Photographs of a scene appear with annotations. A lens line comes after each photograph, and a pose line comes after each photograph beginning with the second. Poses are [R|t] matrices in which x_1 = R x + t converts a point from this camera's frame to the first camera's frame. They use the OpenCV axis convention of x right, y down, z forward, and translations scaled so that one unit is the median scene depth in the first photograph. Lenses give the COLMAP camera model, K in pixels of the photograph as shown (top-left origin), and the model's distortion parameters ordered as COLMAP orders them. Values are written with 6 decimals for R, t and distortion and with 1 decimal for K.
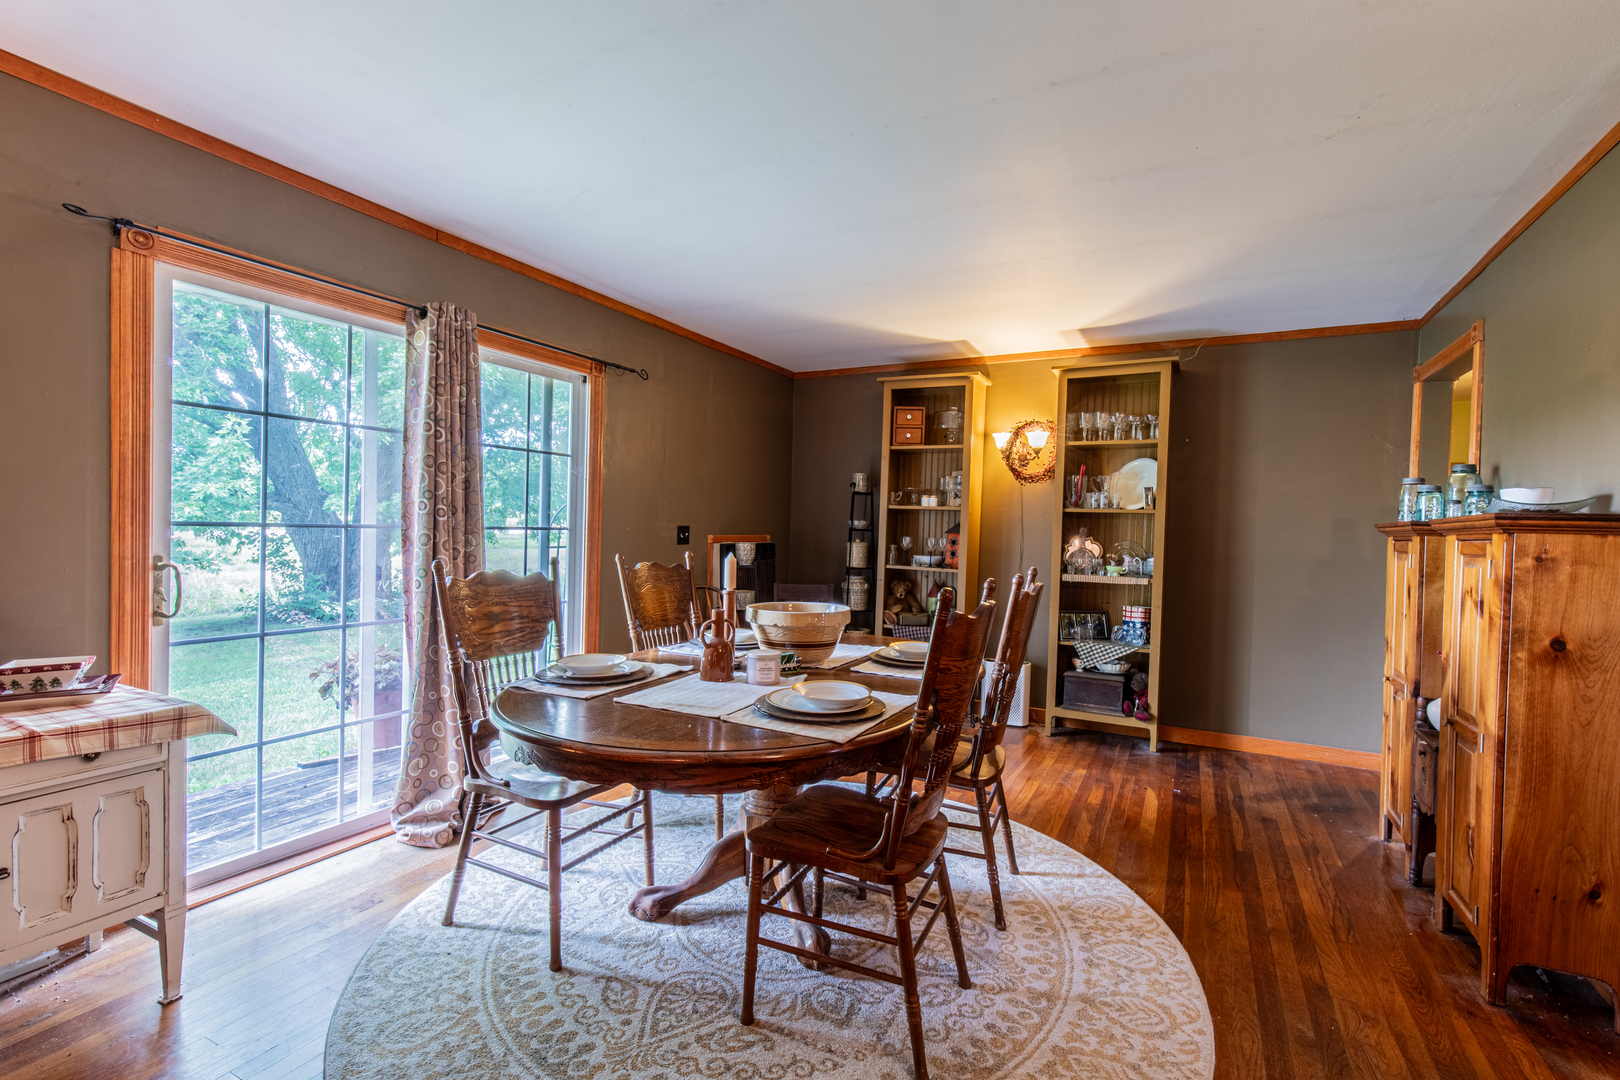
lens RADIAL K [[718.6, 0, 820.9], [0, 718.6, 538.3], [0, 0, 1]] dist [0.002928, 0.000405]
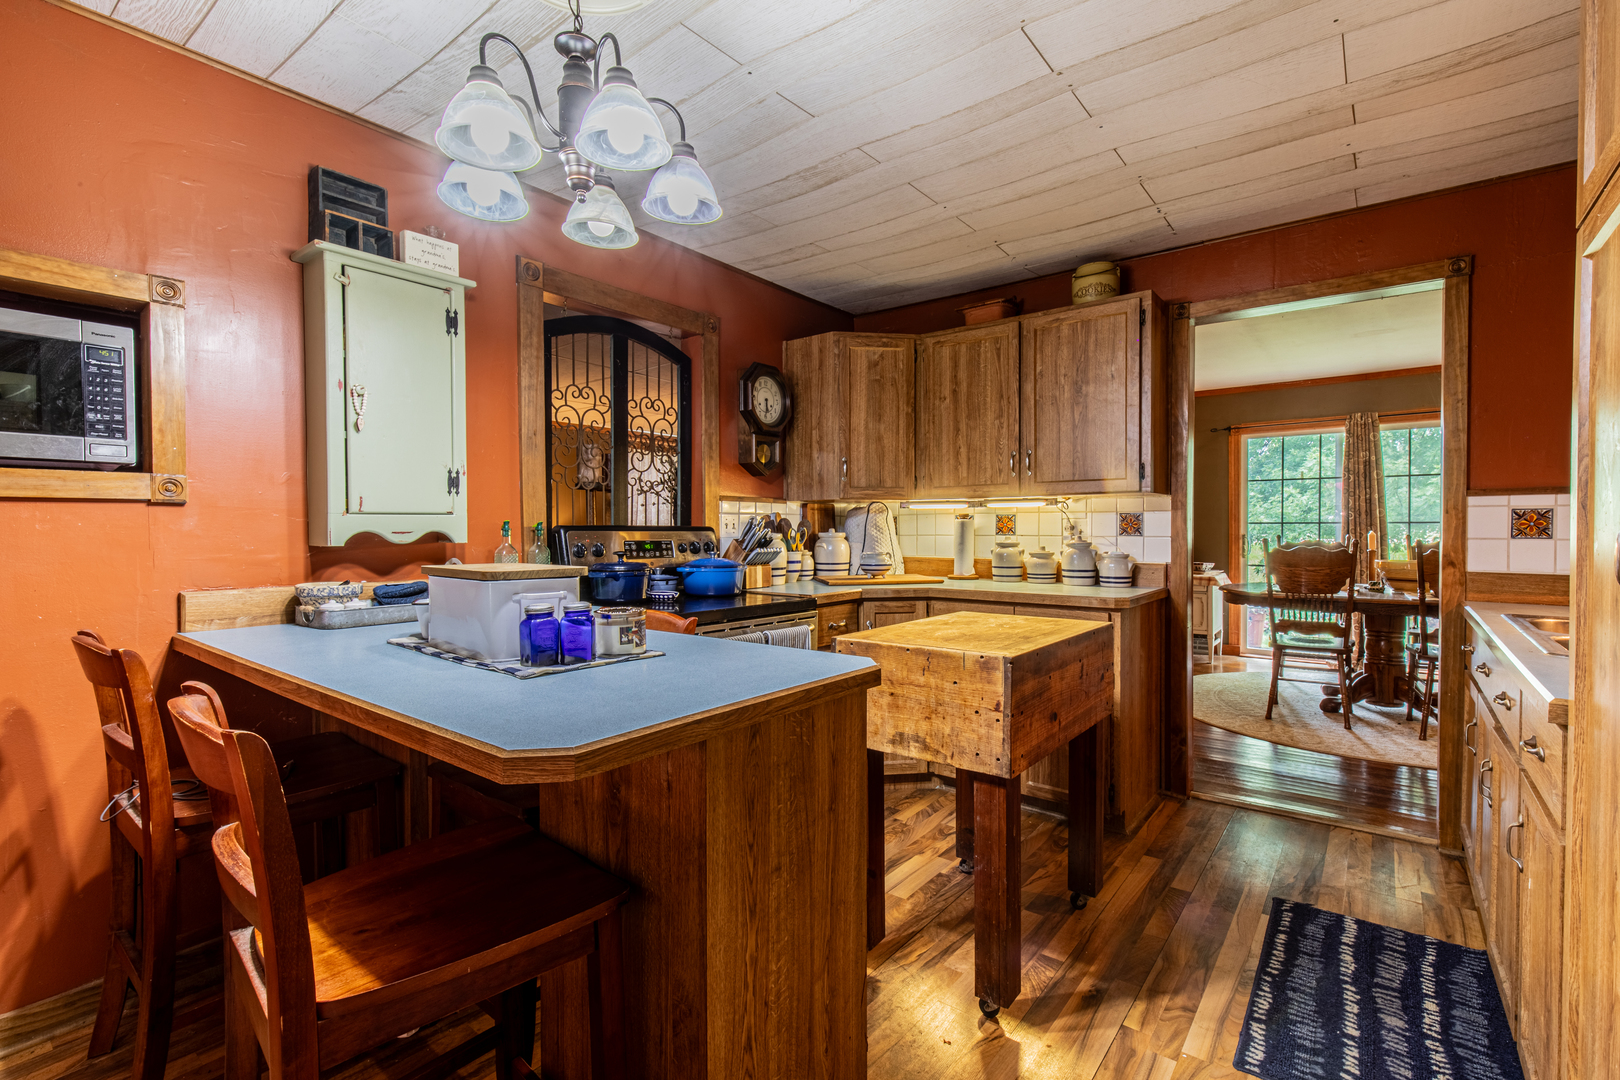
lens RADIAL K [[718.6, 0, 815.7], [0, 718.6, 540.8], [0, 0, 1]] dist [0.002928, 0.000405]
pose [[-0.198447, -0.003924, -0.980104, 1.791673], [-0.004826, 0.999984, -0.003026, 0.052674], [0.980100, 0.004129, -0.198462, -0.098855]]
